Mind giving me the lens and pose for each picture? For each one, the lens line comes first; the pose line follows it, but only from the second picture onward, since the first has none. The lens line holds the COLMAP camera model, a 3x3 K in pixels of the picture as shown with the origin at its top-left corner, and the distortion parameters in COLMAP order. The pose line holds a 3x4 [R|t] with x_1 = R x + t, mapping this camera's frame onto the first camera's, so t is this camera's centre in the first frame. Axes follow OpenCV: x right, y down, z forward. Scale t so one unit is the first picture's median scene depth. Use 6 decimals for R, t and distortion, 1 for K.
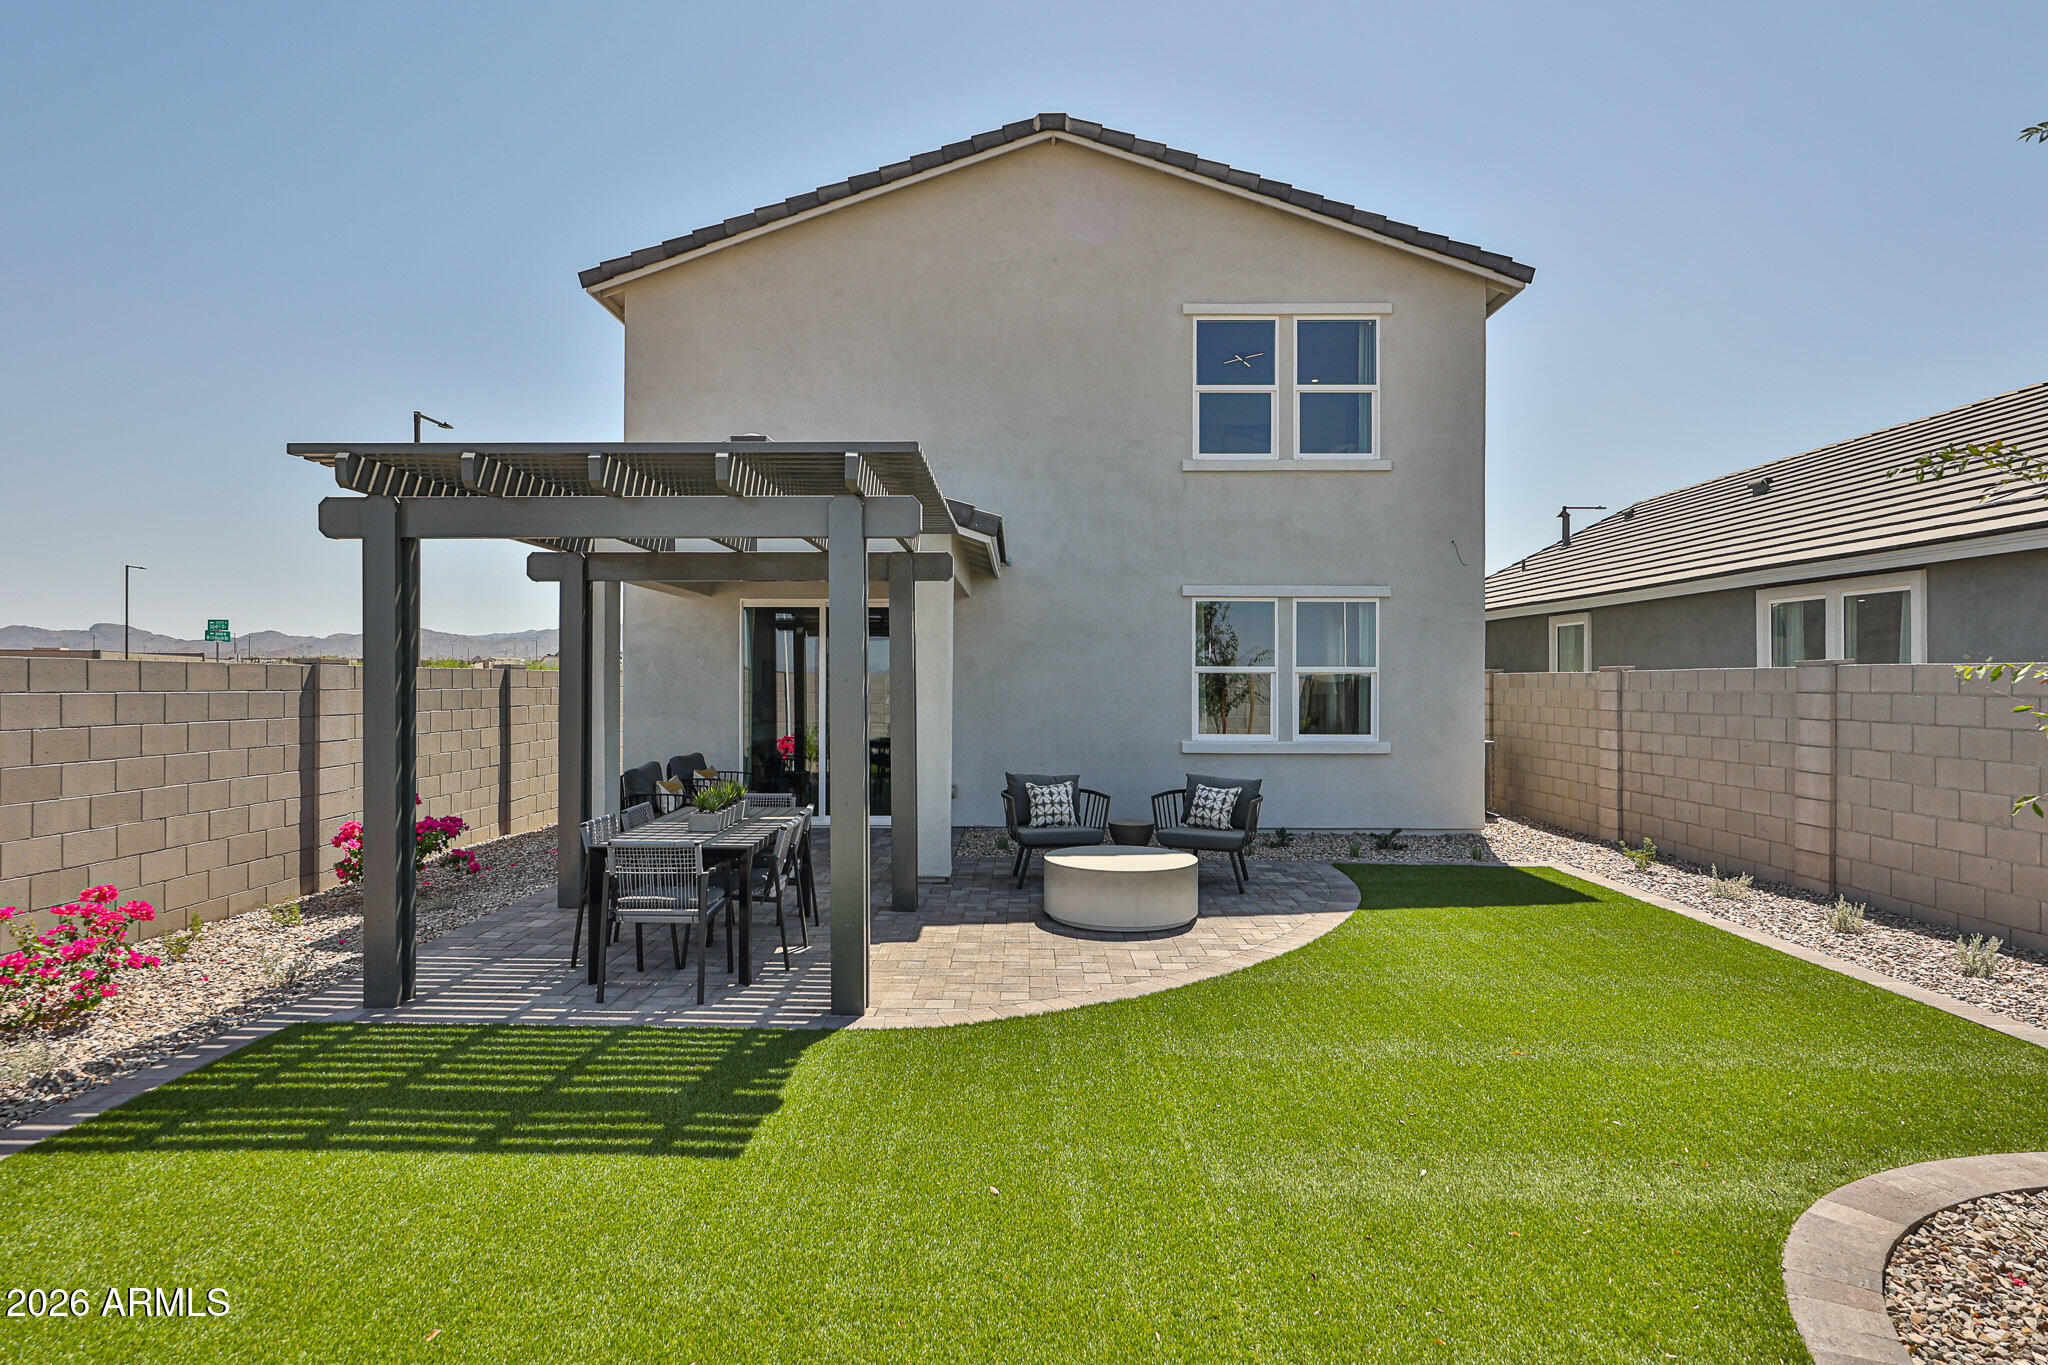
lens RADIAL K [[1134.5, 0, 1027.2], [0, 1134.5, 679.6], [0, 0, 1]] dist [-0.000211, 0.001603]
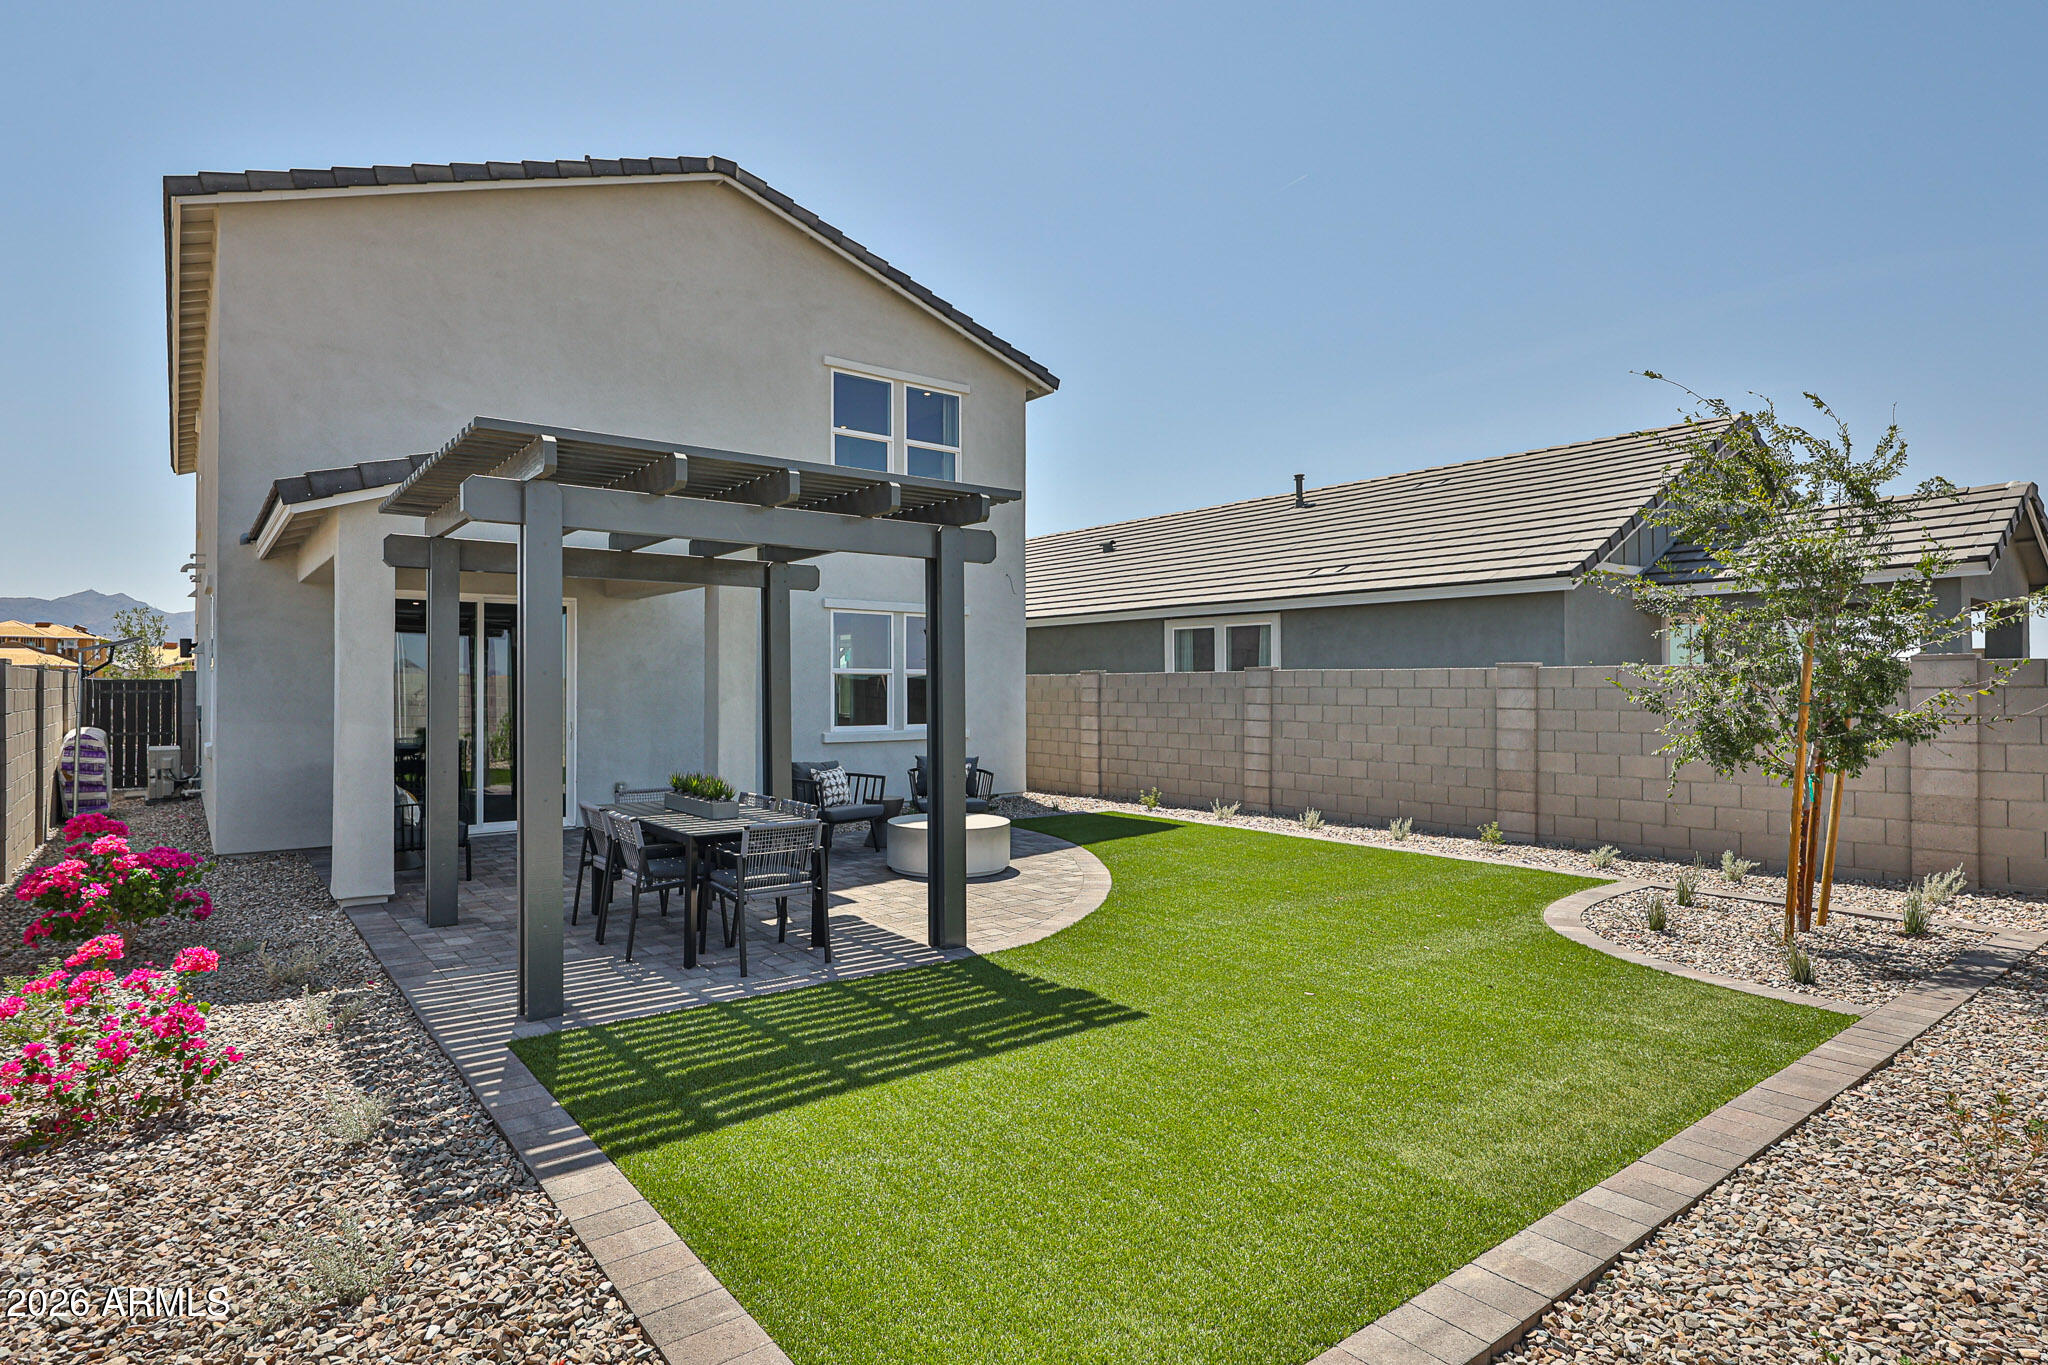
lens RADIAL K [[1065.3, 0, 1024.0], [0, 1065.3, 682.5], [0, 0, 1]] dist [-0.000085, -0.000190]
pose [[0.781125, -0.000824, 0.624374, -0.514714], [0.001678, 0.999998, -0.000781, 0.005449], [-0.624372, 0.001658, 0.781125, 0.031276]]
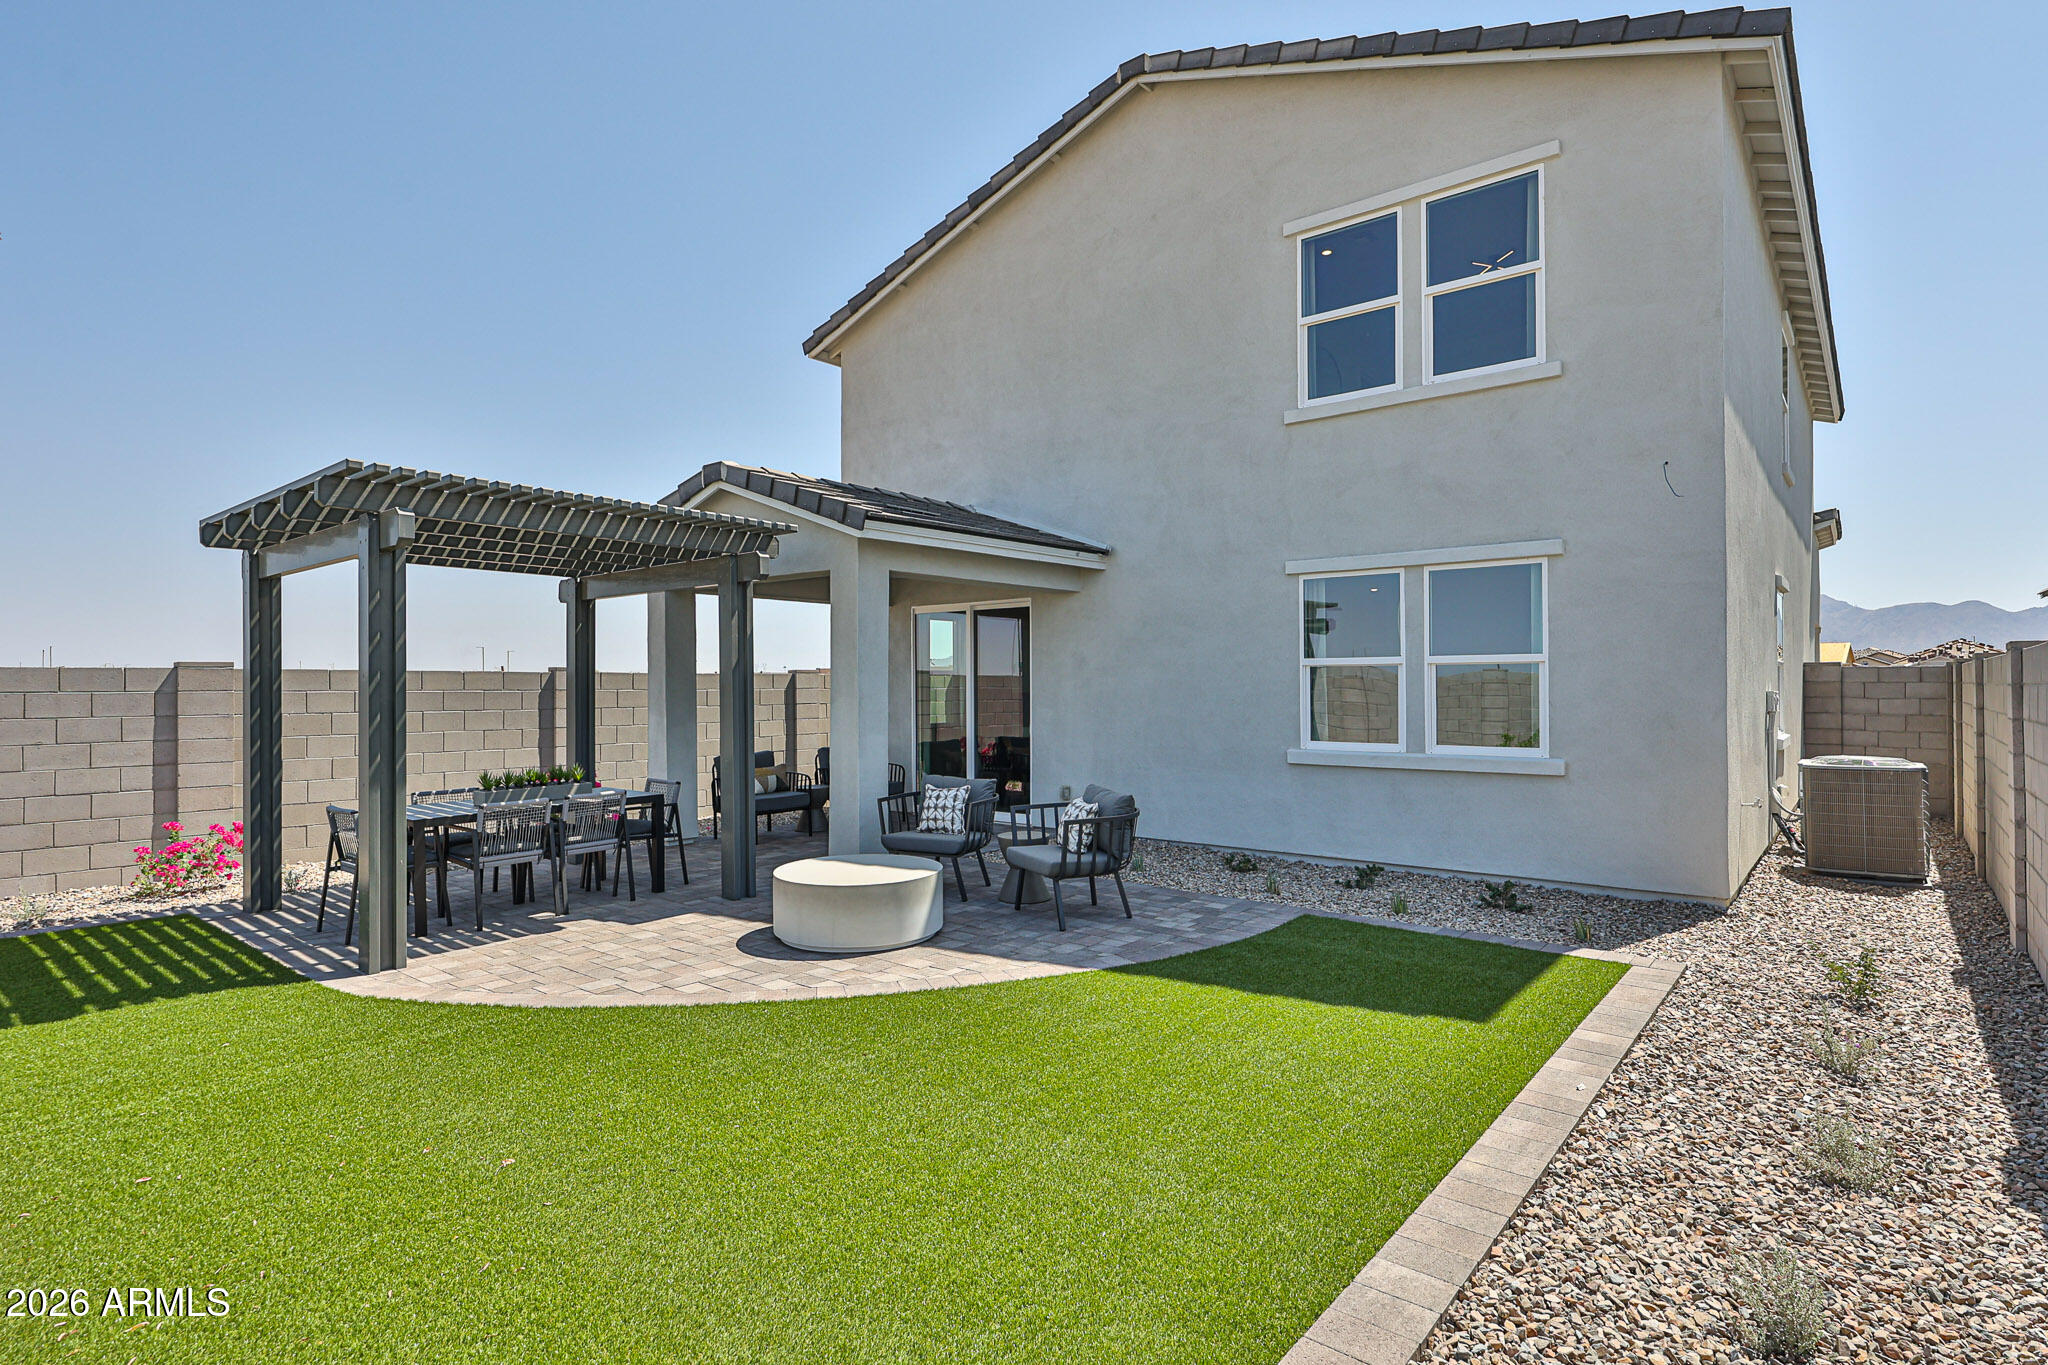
lens RADIAL K [[1043.0, 0, 1016.9], [0, 1043.0, 682.1], [0, 0, 1]] dist [0.000459, 0.000227]
pose [[0.773846, -0.009162, -0.633307, 0.629652], [0.007632, 0.999958, -0.005141, 0.010450], [0.633327, -0.000855, 0.773884, 0.379388]]
